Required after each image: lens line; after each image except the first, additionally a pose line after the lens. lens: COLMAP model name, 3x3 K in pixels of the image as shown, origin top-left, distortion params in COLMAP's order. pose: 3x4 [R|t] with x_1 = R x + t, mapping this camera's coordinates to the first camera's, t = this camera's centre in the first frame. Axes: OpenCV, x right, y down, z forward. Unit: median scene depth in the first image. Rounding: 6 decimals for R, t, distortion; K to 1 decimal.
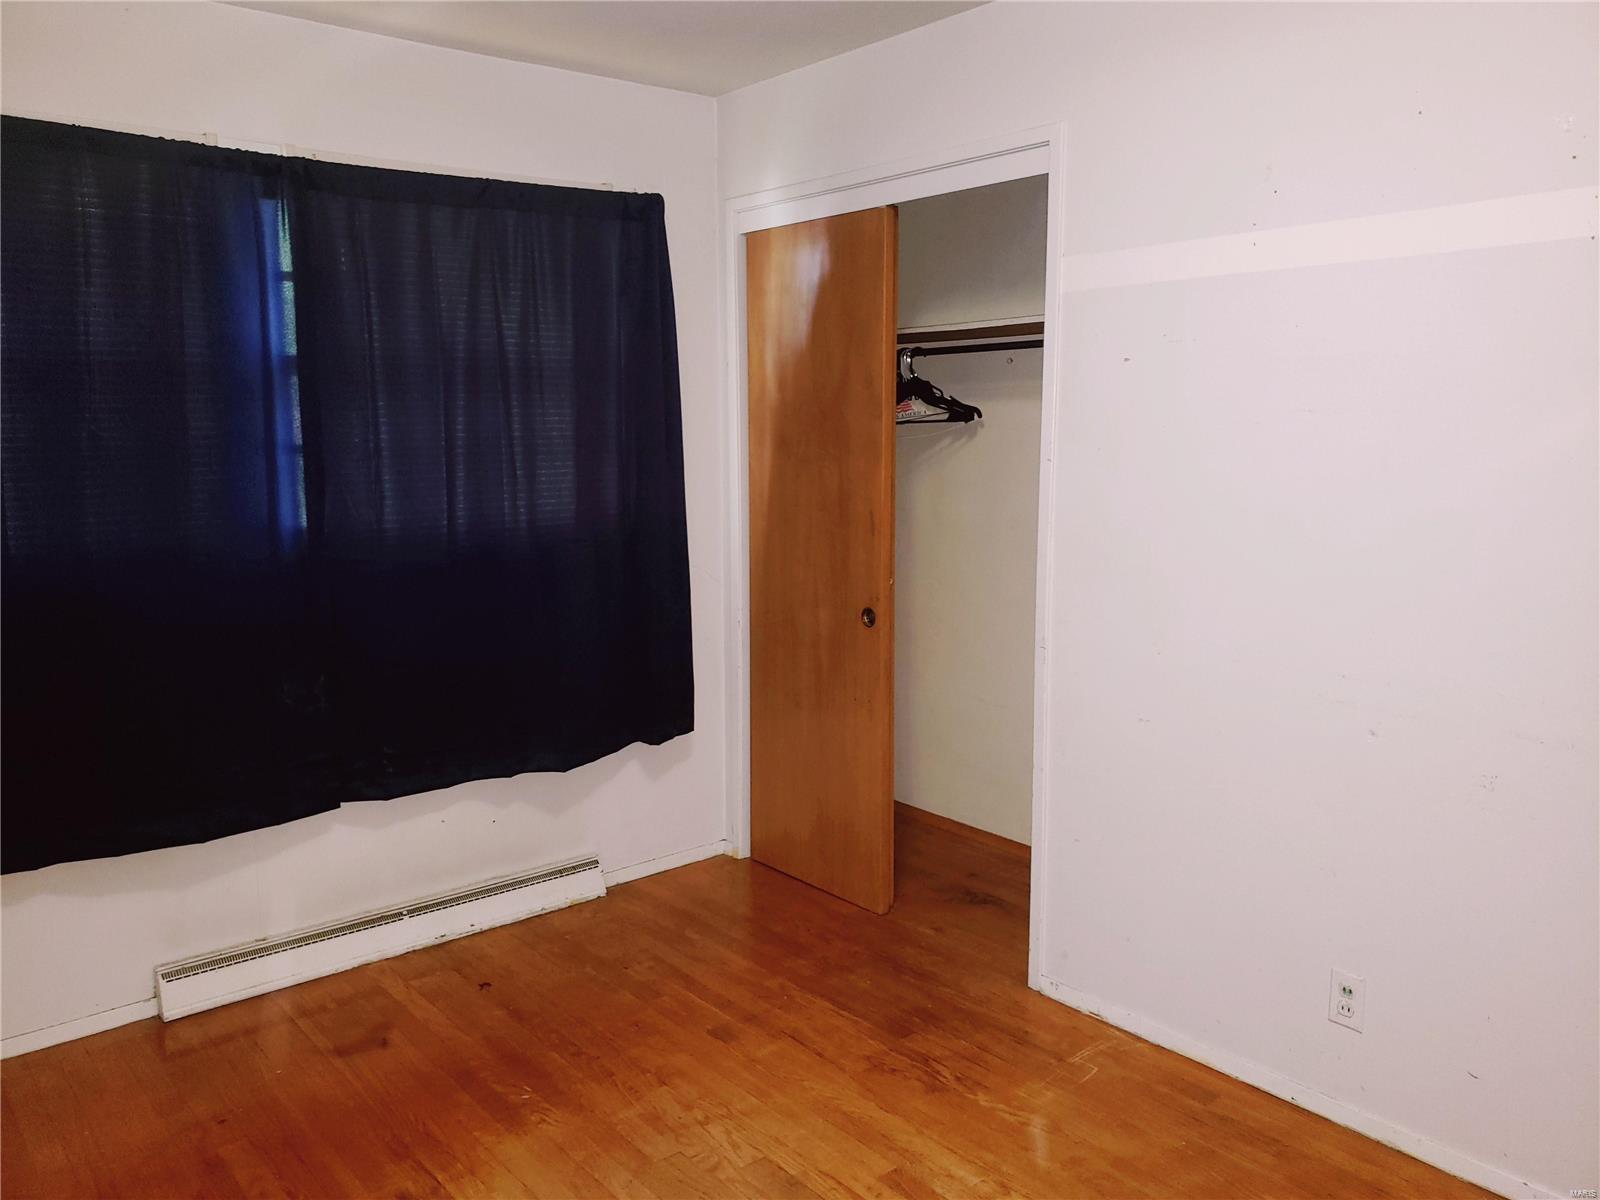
lens RADIAL K [[1251.6, 0, 796.2], [0, 1251.6, 606.0], [0, 0, 1]] dist [0.030371, -0.012894]
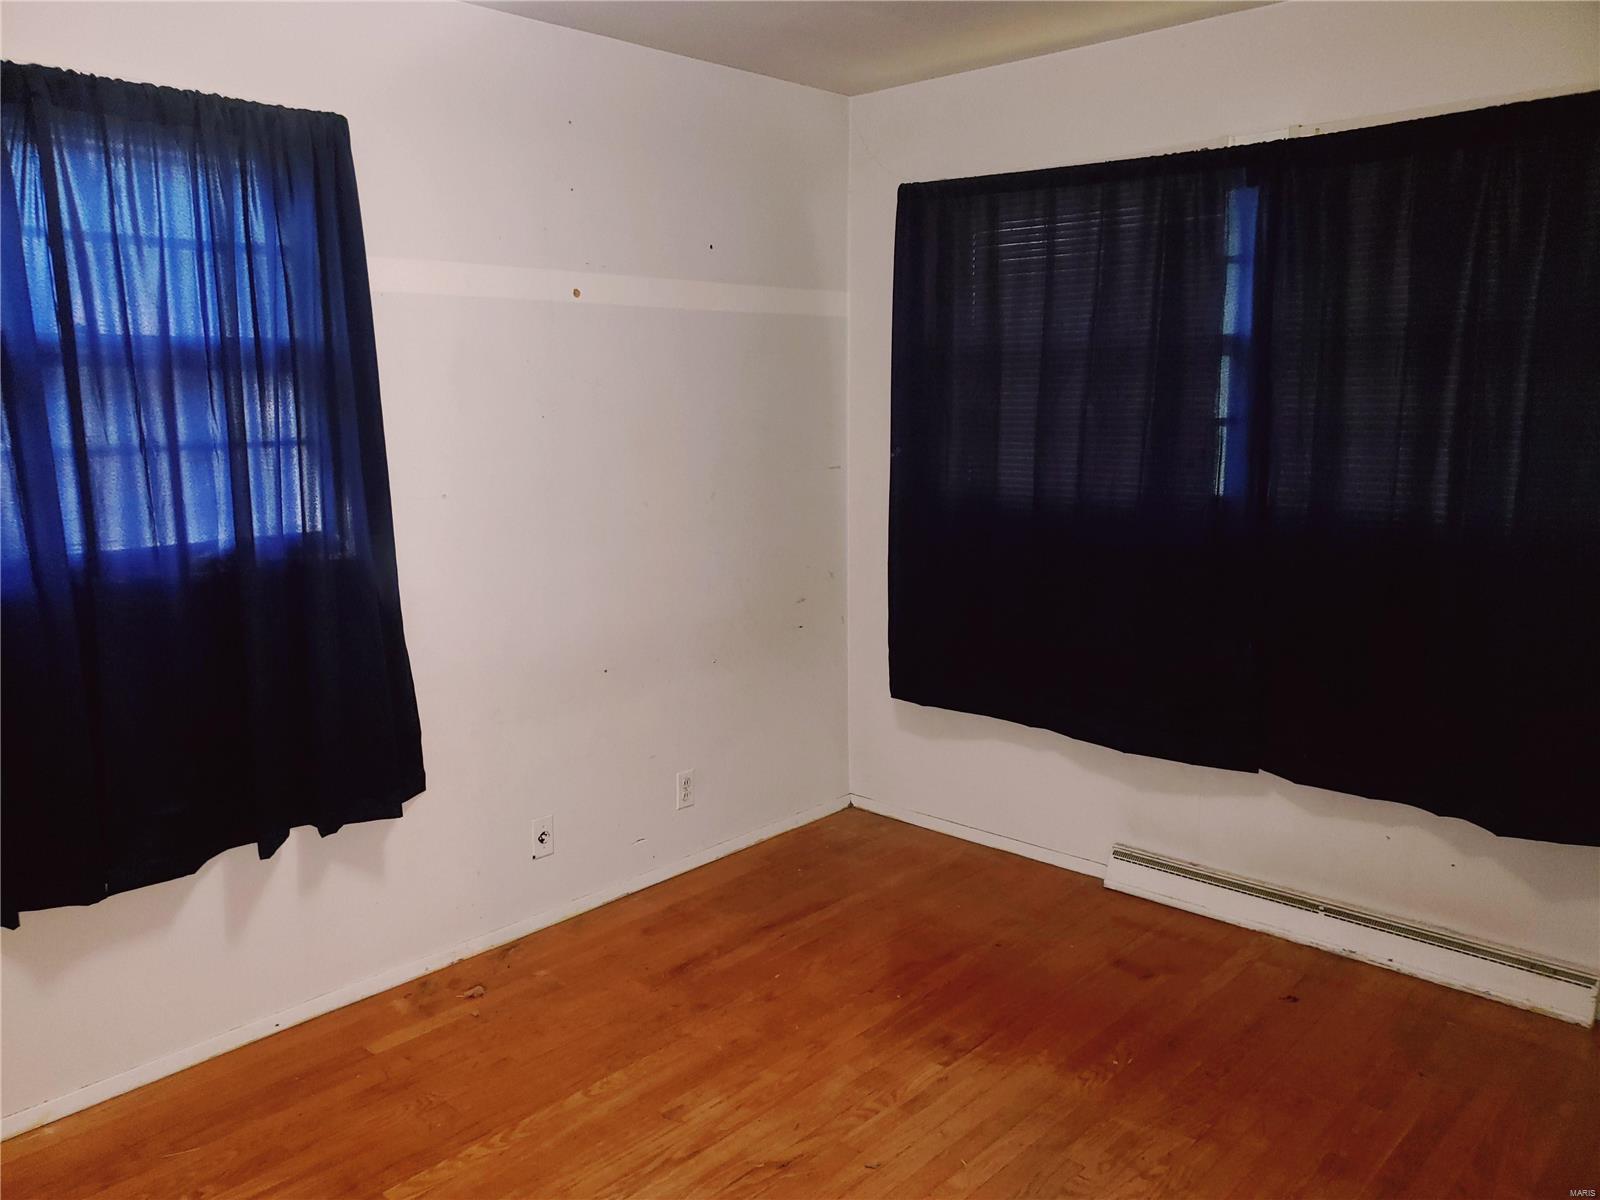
lens RADIAL K [[1251.6, 0, 796.8], [0, 1251.6, 597.0], [0, 0, 1]] dist [0.030371, -0.012894]
pose [[0.149272, 0.169325, -0.974190, 0.548867], [-0.147752, 0.977987, 0.147346, -0.076453], [0.977695, 0.121945, 0.171004, 0.418971]]
